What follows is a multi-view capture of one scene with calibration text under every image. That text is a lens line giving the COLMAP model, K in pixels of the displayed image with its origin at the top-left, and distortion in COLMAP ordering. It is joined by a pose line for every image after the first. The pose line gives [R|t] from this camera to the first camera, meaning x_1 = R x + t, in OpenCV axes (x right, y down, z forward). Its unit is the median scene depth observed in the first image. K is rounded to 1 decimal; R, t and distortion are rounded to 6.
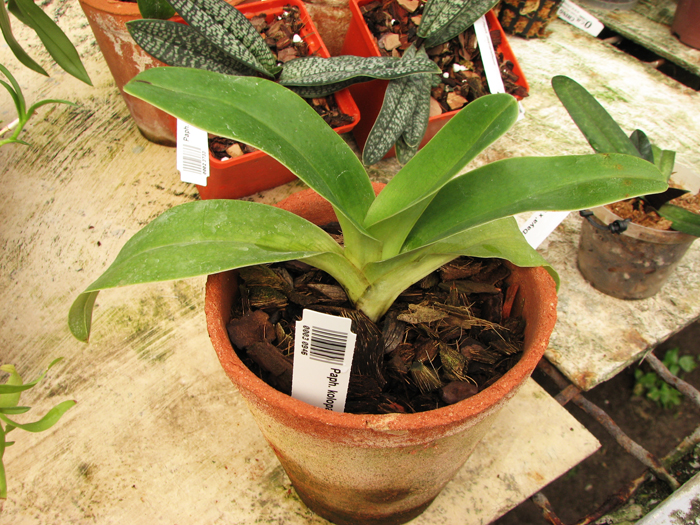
lens RADIAL K [[755.5, 0, 350.0], [0, 755.5, 262.5], [0, 0, 1]] dist [-0.161741, 0.020431]
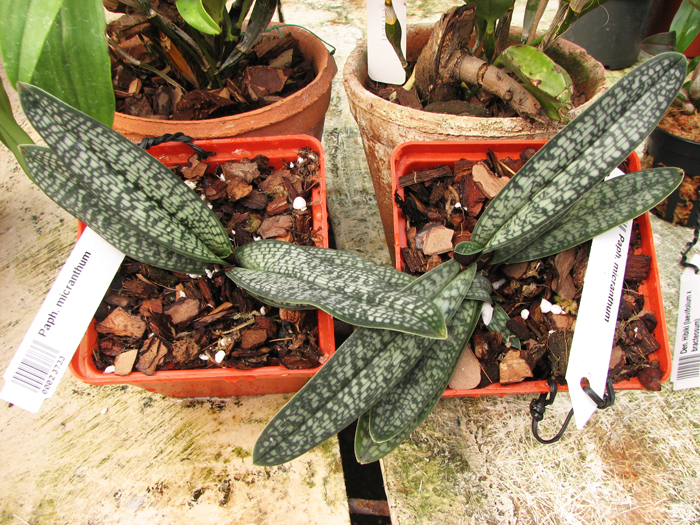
lens RADIAL K [[755.5, 0, 350.0], [0, 755.5, 262.5], [0, 0, 1]] dist [-0.161741, 0.020431]
pose [[0.885360, 0.243531, -0.396019, 0.266127], [-0.272214, 0.962088, -0.016940, -0.281291], [0.376879, 0.122800, 0.918086, 0.470885]]
